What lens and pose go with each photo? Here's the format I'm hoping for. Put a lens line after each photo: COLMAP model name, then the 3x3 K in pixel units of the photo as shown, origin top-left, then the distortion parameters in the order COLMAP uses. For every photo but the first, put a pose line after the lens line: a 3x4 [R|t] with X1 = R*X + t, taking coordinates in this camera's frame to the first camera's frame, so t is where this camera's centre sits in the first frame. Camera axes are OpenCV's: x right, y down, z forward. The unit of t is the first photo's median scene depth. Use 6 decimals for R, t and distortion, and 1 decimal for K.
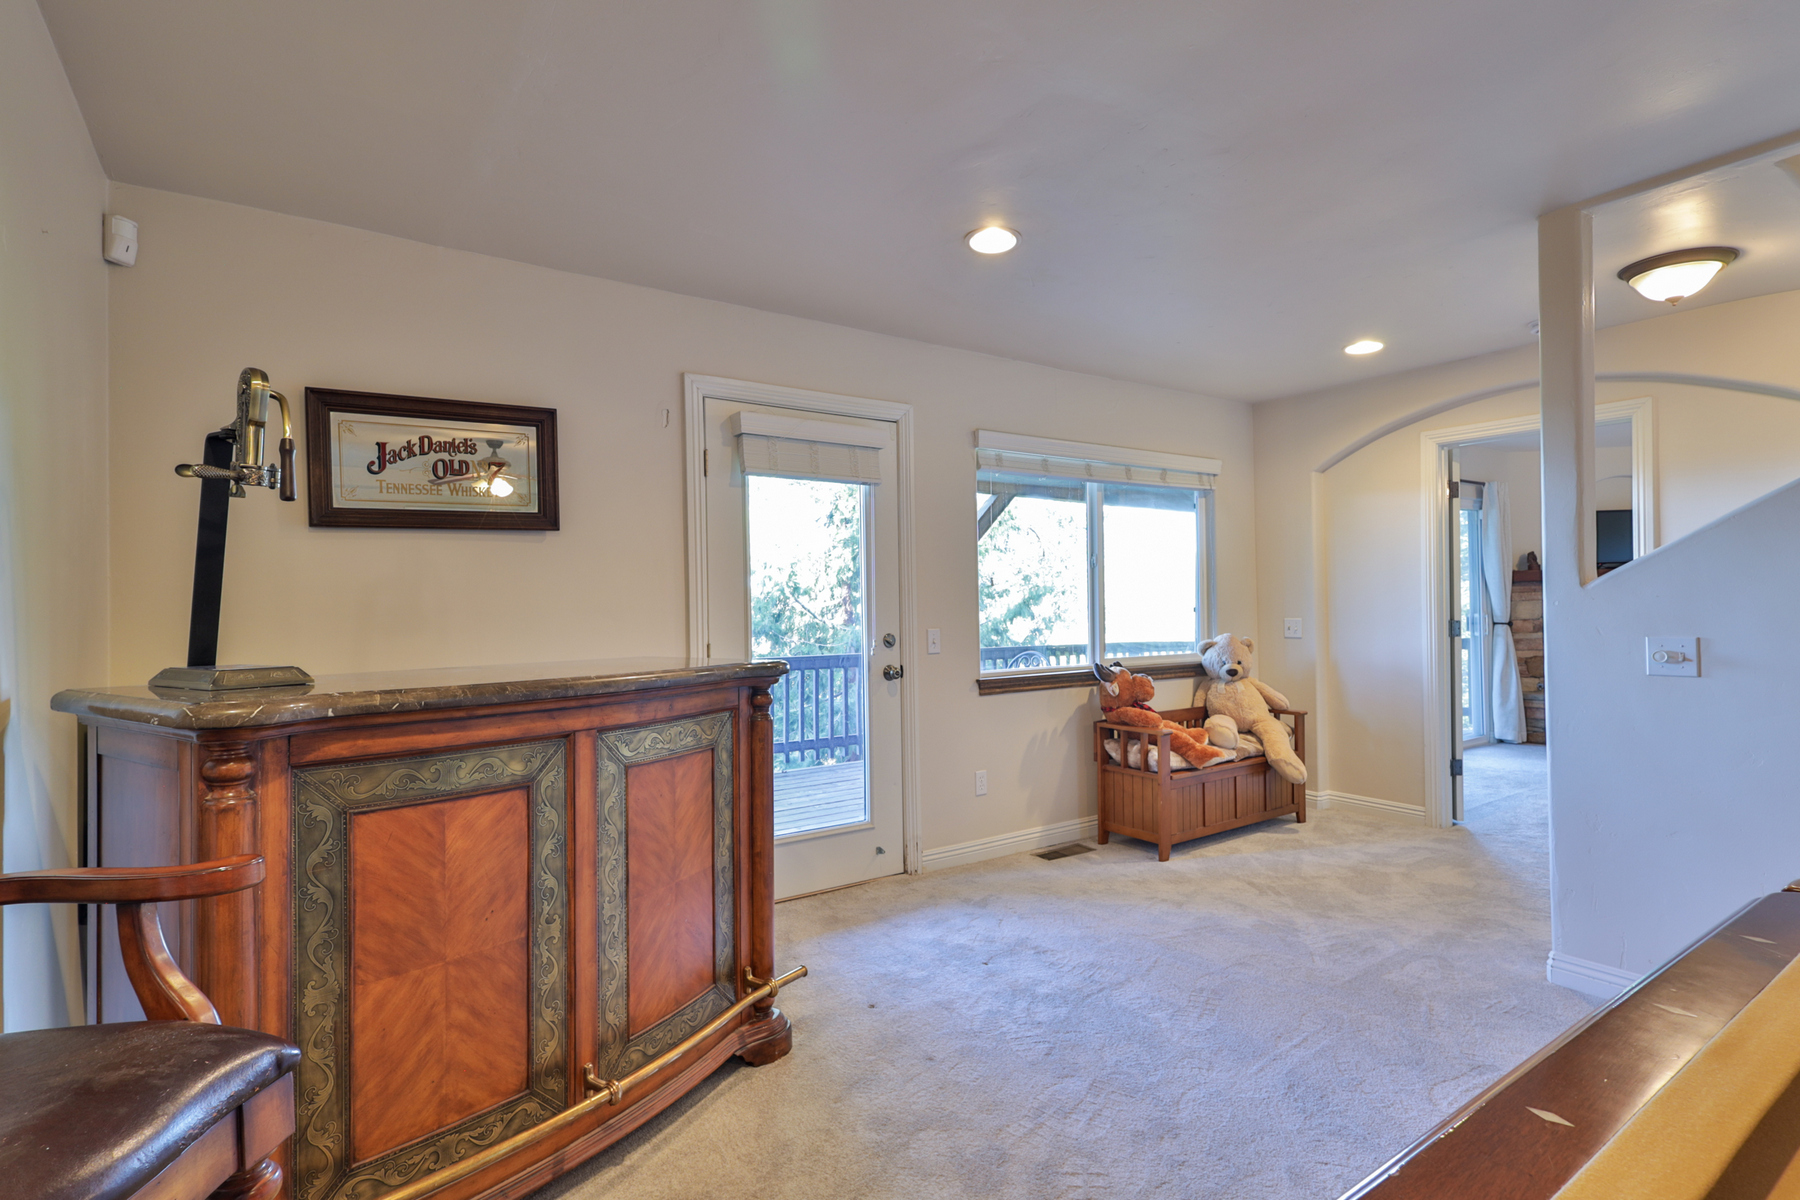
lens RADIAL K [[873.9, 0, 900.9], [0, 873.9, 593.1], [0, 0, 1]] dist [-0.003559, -0.000846]
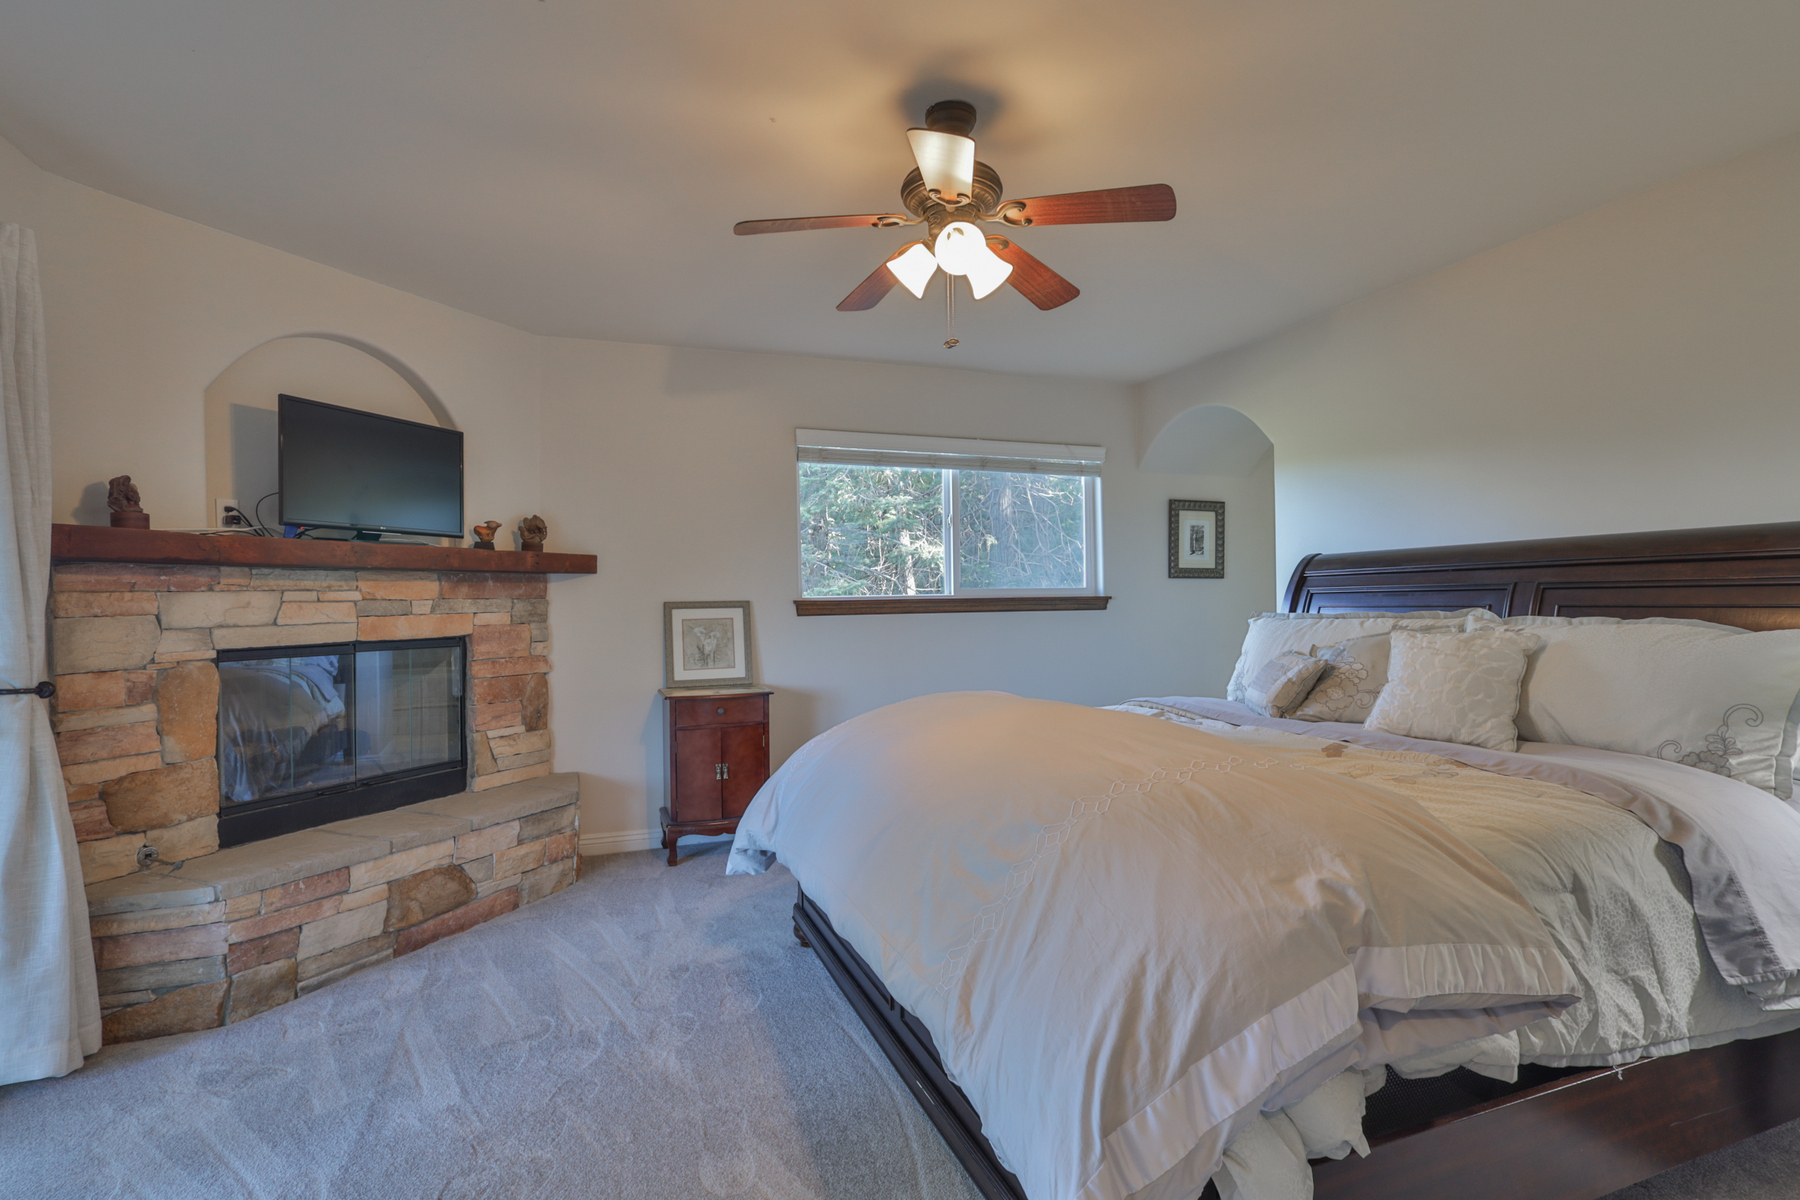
lens RADIAL K [[873.9, 0, 902.1], [0, 873.9, 600.7], [0, 0, 1]] dist [-0.003559, -0.000846]
pose [[0.234686, 0.009240, 0.972027, 0.459413], [0.002471, 0.999946, -0.010102, 0.006539], [-0.972068, 0.004772, 0.234651, 0.616464]]
